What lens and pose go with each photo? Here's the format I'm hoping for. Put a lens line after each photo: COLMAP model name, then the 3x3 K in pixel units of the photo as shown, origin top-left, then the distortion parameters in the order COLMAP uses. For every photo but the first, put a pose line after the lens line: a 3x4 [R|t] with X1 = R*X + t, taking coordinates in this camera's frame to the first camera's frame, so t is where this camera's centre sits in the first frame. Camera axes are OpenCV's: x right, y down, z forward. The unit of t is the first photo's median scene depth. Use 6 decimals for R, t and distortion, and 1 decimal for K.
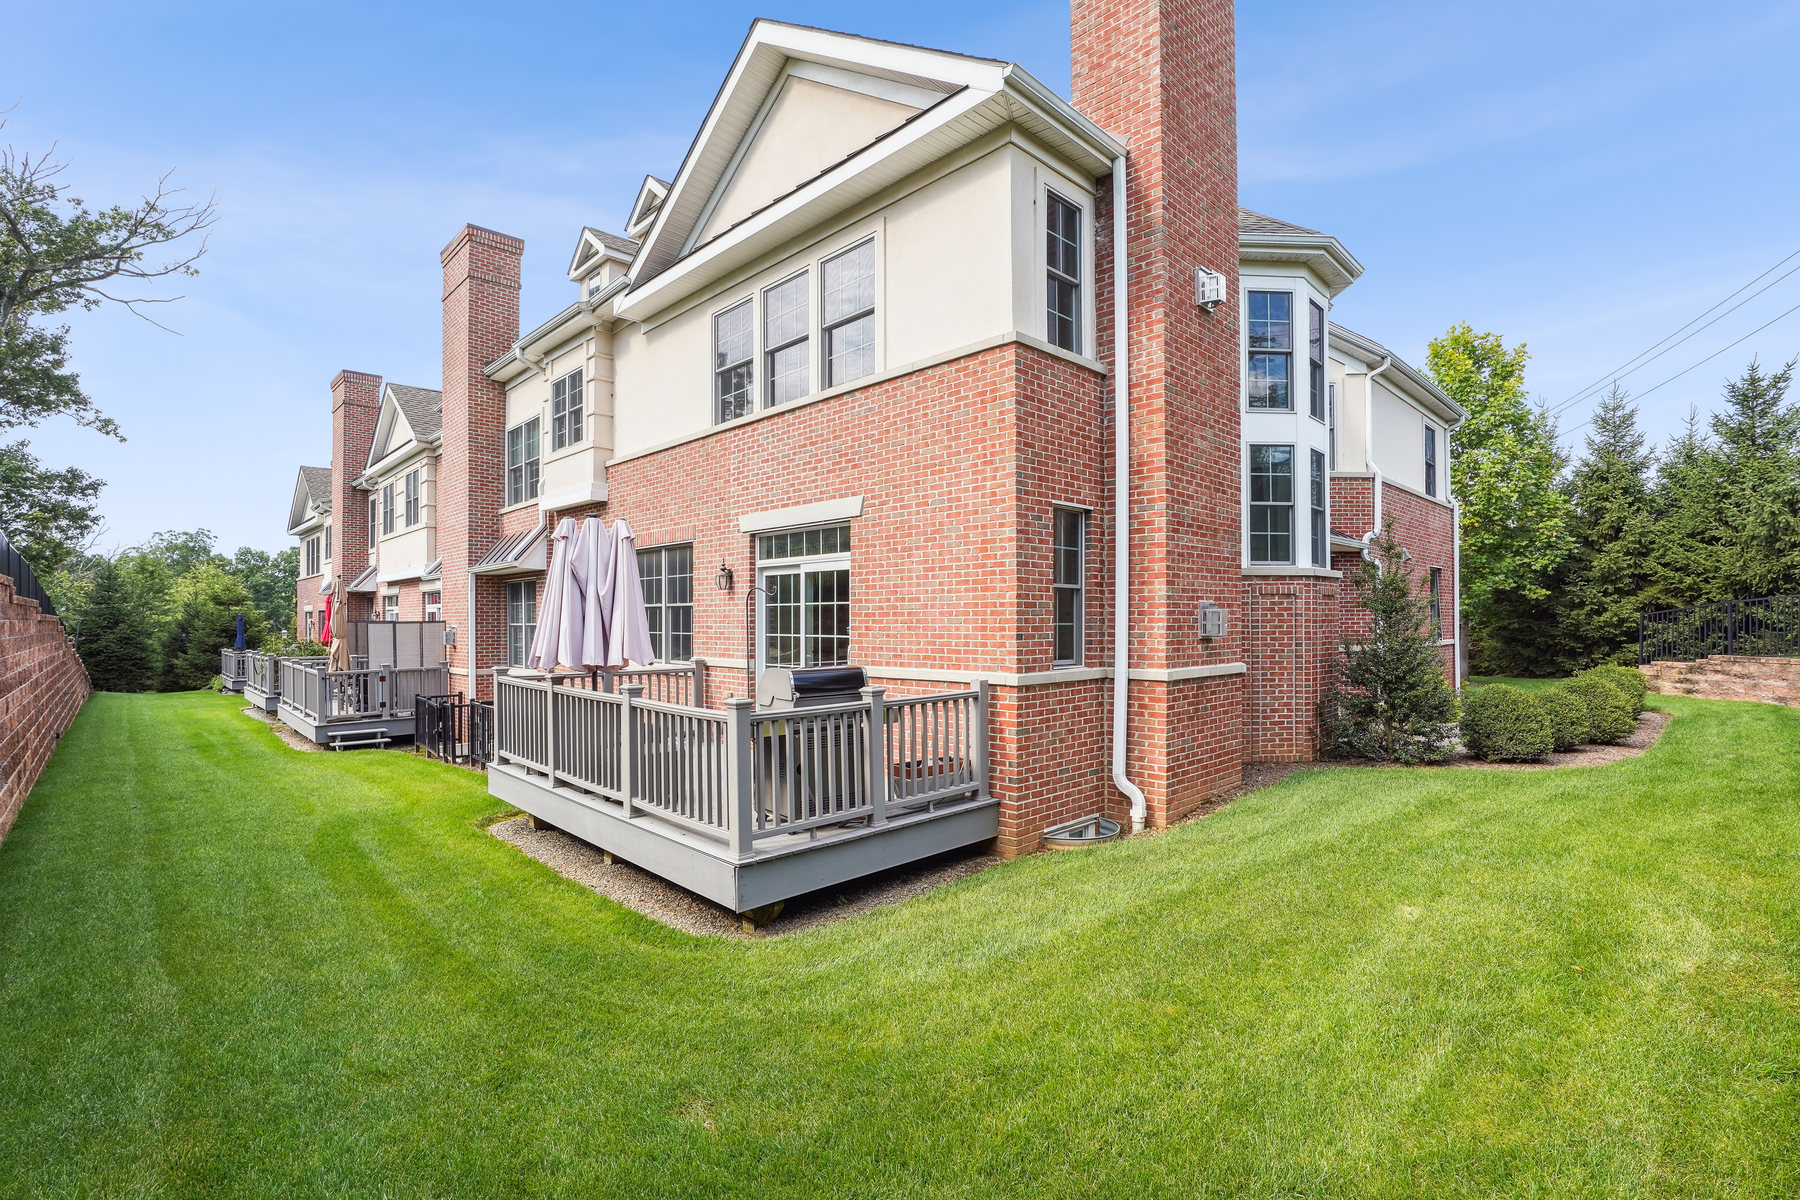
lens RADIAL K [[819.9, 0, 900.0], [0, 819.9, 600.0], [0, 0, 1]] dist [0.001301, 0.001328]
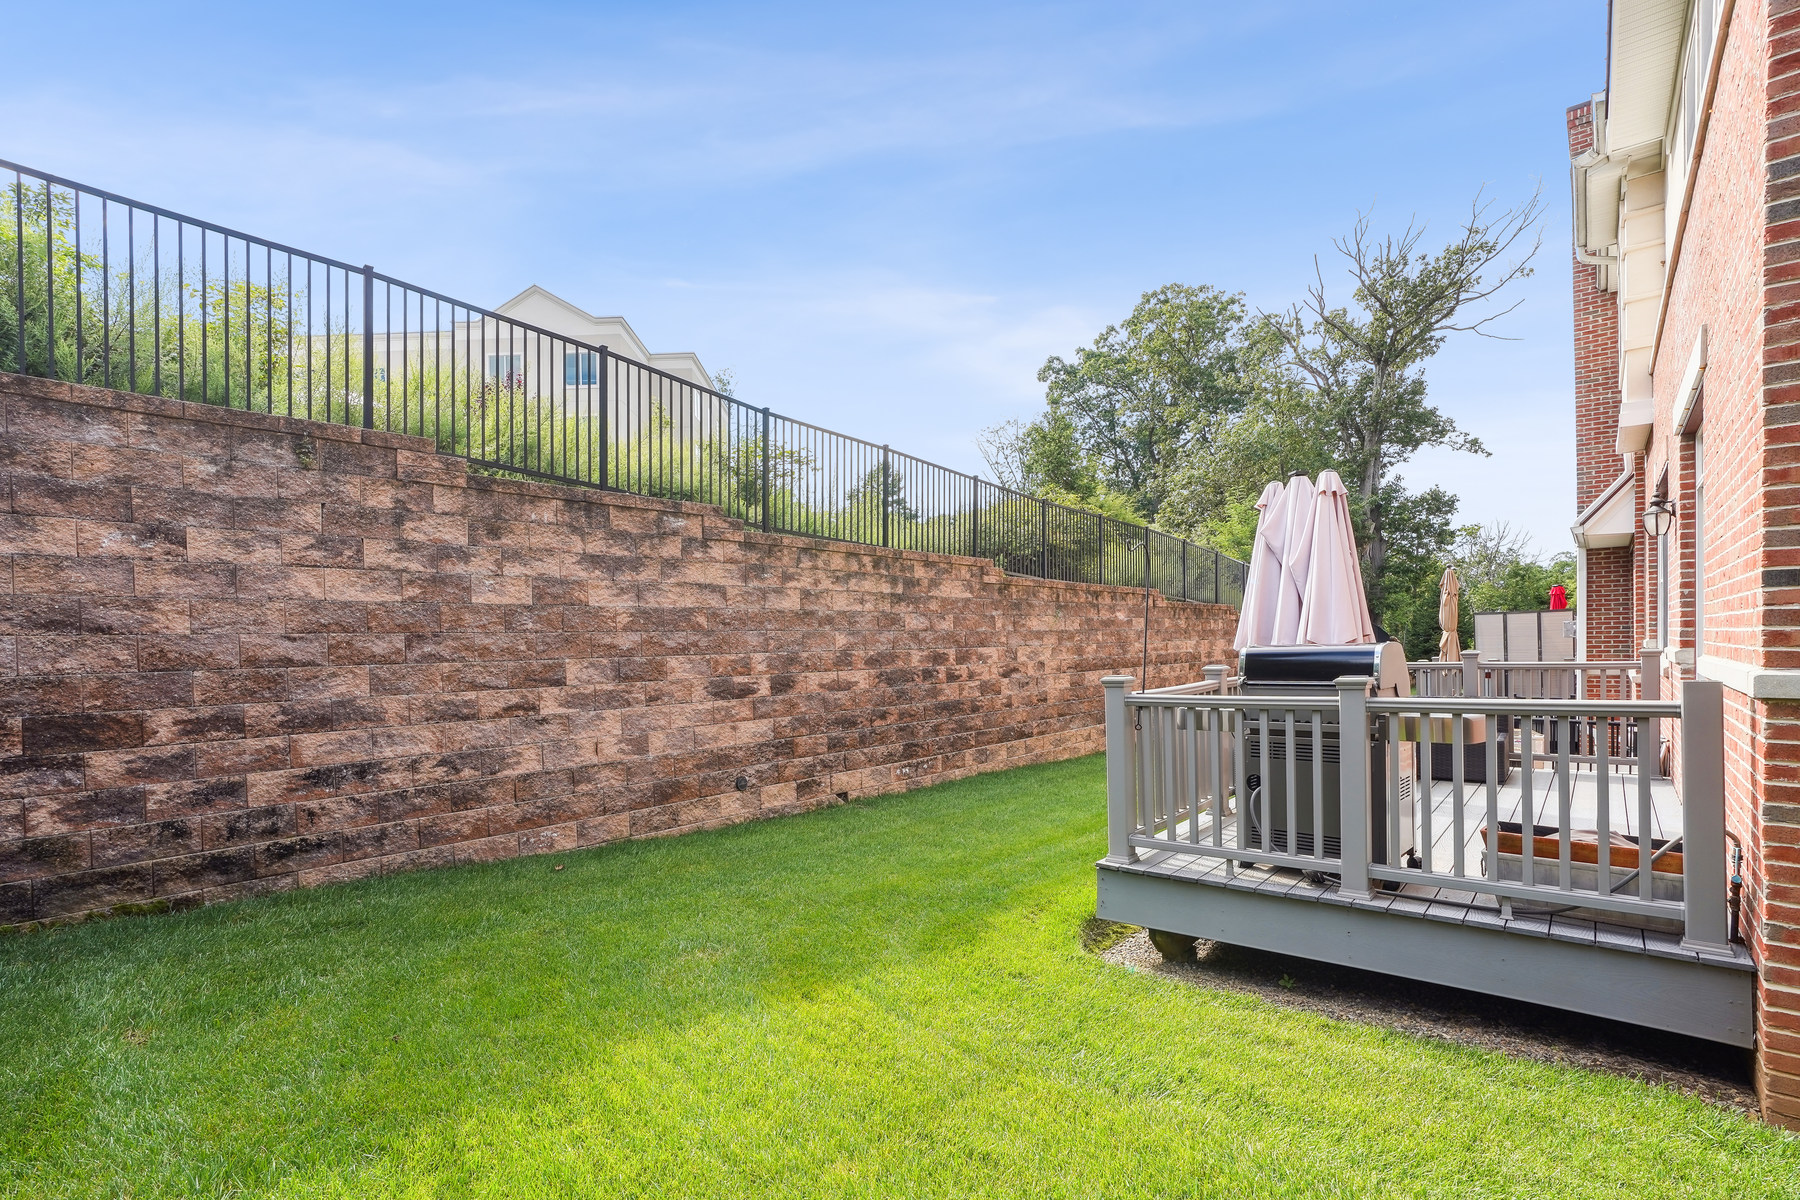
lens RADIAL K [[865.4, 0, 883.7], [0, 865.4, 657.9], [0, 0, 1]] dist [-0.042223, 0.024381]
pose [[0.105937, 0.016180, -0.994241, 0.193194], [0.047889, 0.998624, 0.021354, 0.019873], [0.993219, -0.049876, 0.105016, 0.191071]]
